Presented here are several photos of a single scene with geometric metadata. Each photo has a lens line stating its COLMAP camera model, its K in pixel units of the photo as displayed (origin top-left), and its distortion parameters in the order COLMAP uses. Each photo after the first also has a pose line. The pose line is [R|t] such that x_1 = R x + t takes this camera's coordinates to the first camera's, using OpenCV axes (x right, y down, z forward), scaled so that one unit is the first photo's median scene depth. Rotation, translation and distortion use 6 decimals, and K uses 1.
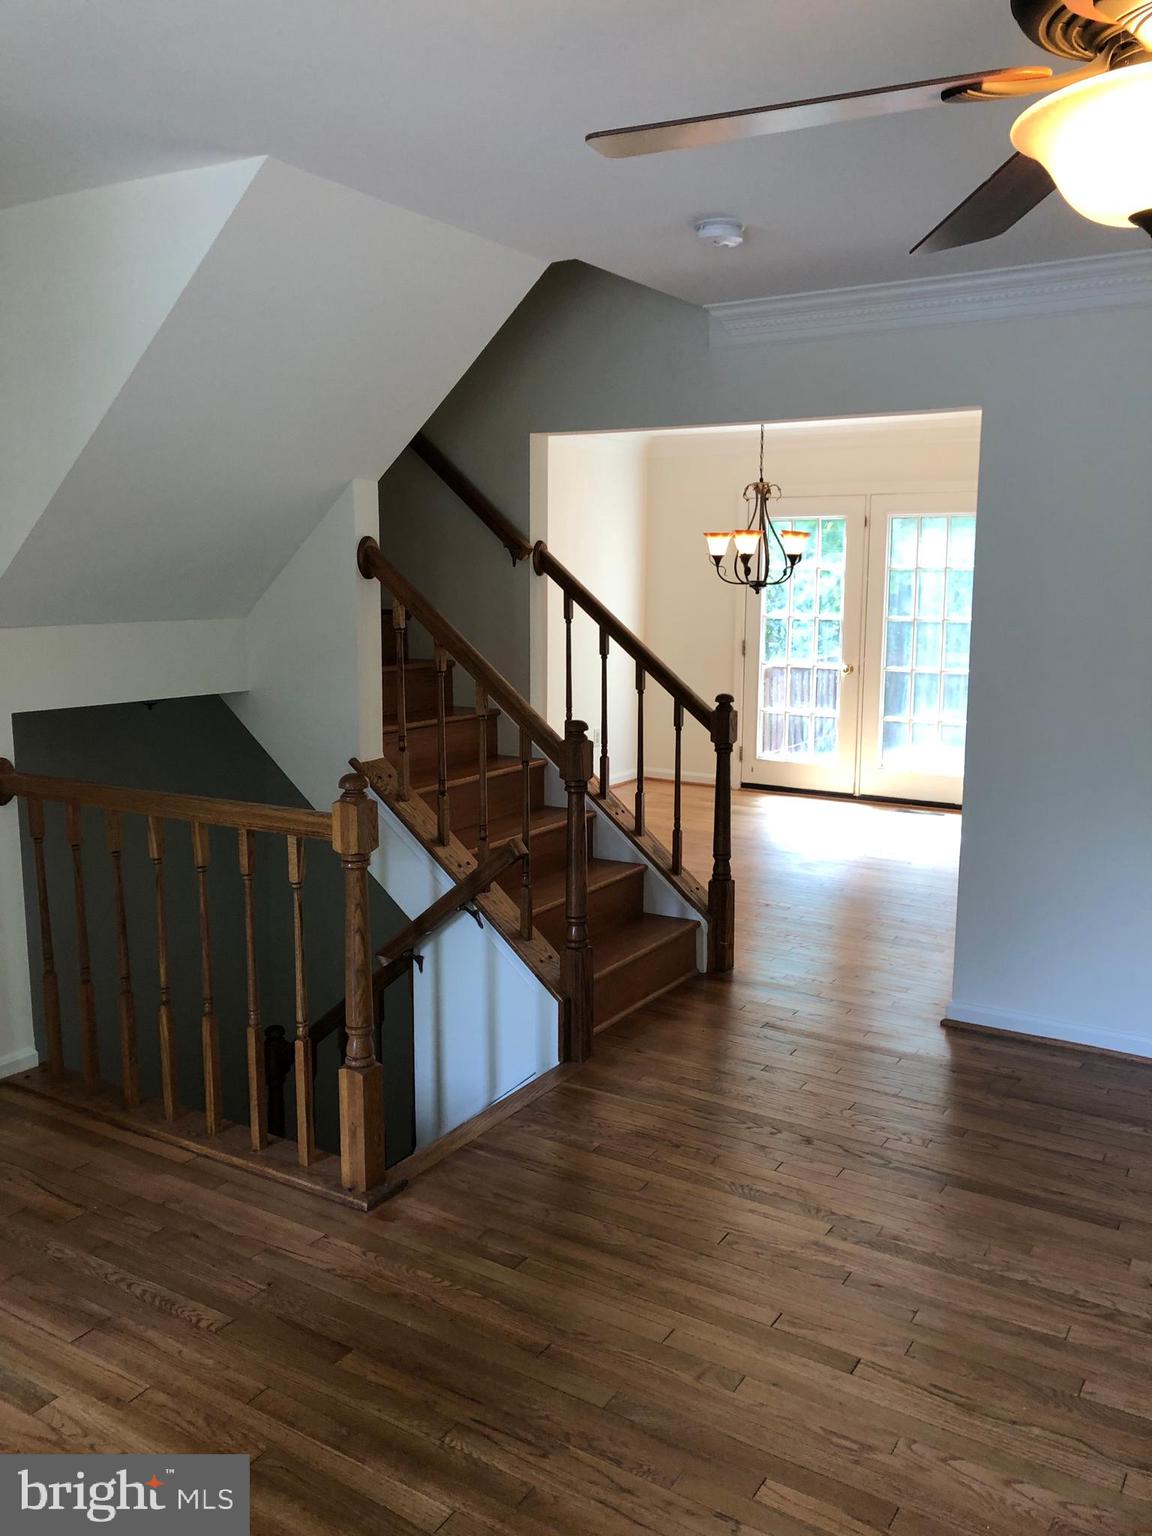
lens RADIAL K [[1242.4, 0, 574.7], [0, 1242.4, 775.5], [0, 0, 1]] dist [0.007350, 0.001172]
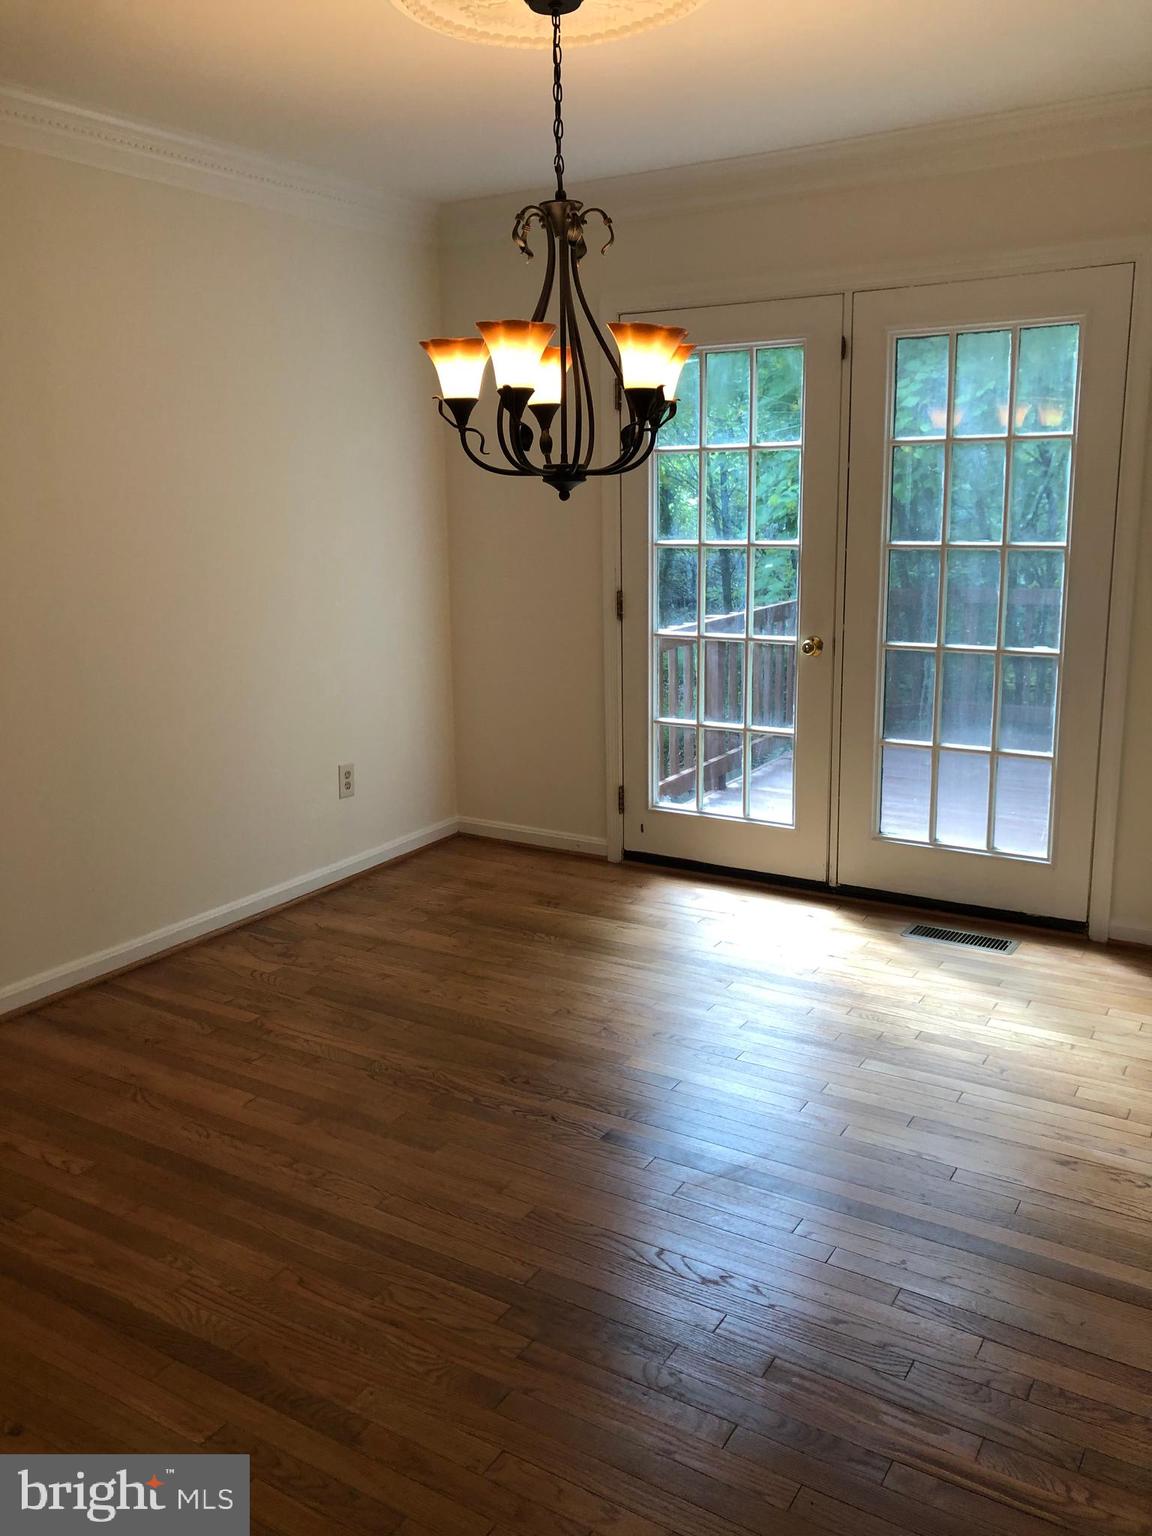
lens RADIAL K [[1242.4, 0, 578.7], [0, 1242.4, 760.8], [0, 0, 1]] dist [0.007350, 0.001172]
pose [[0.999737, -0.022204, 0.005743, 0.146536], [0.021860, 0.998289, 0.054231, -0.083534], [-0.006937, -0.054092, 0.998512, 0.597128]]
